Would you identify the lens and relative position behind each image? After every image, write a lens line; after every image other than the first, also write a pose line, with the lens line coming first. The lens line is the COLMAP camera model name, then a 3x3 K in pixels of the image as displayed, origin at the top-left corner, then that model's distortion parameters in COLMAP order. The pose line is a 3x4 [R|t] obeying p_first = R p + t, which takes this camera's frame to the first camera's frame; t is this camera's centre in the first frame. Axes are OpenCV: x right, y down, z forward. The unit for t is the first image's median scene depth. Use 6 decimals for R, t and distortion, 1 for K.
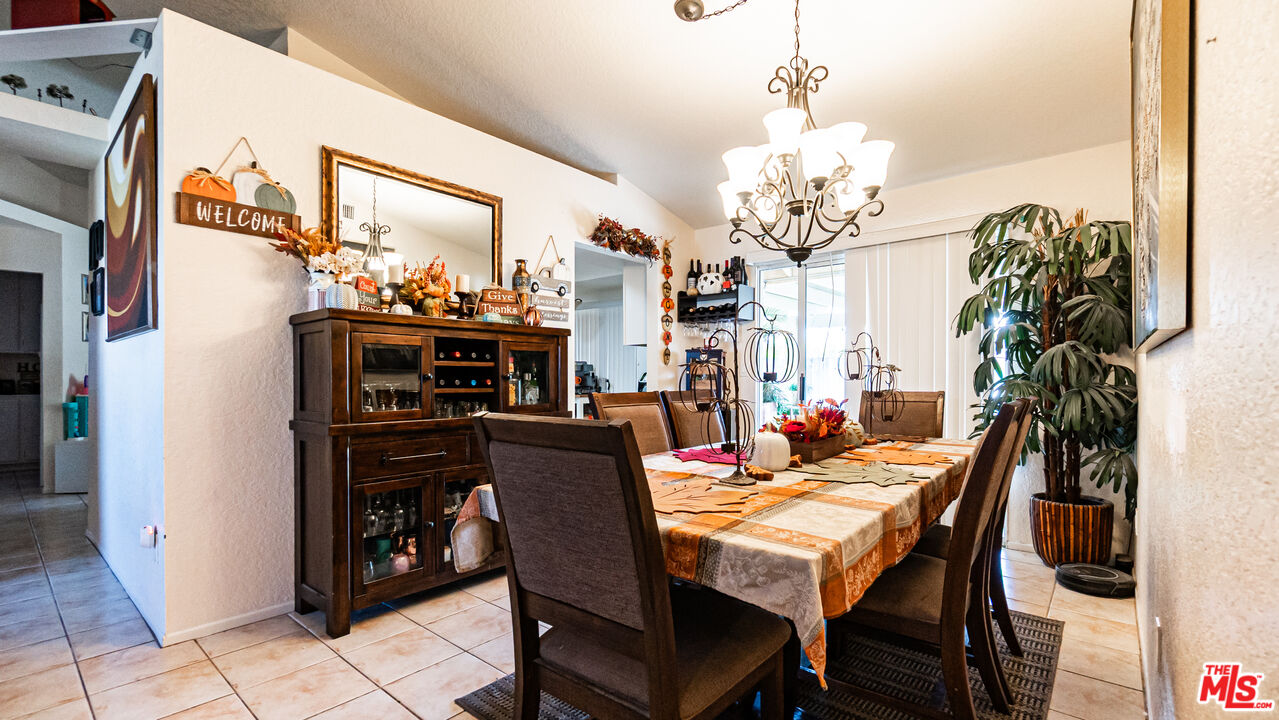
lens RADIAL K [[567.2, 0, 650.0], [0, 567.2, 380.4], [0, 0, 1]] dist [-0.005244, 0.001946]
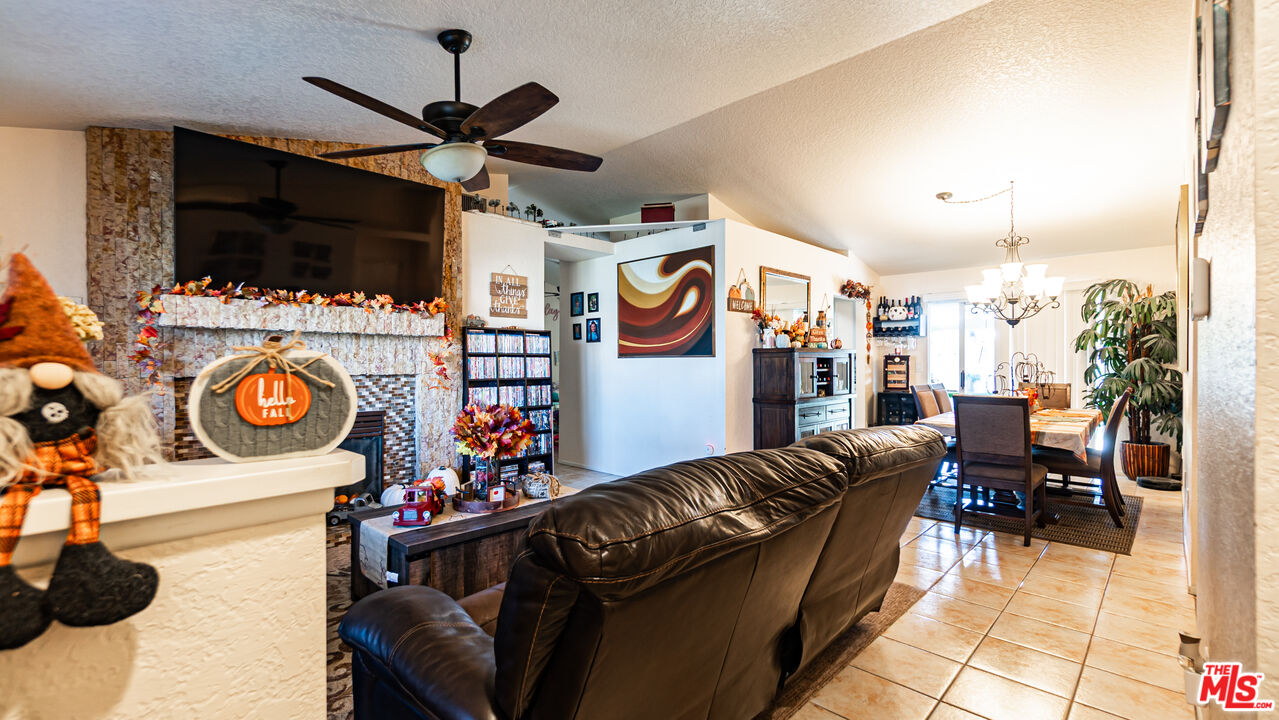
lens RADIAL K [[567.2, 0, 633.4], [0, 567.2, 360.4], [0, 0, 1]] dist [-0.005244, 0.001946]
pose [[0.996822, -0.002418, -0.079626, -0.786229], [0.002153, 0.999992, -0.003412, -0.055106], [0.079633, 0.003230, 0.996819, -0.990148]]
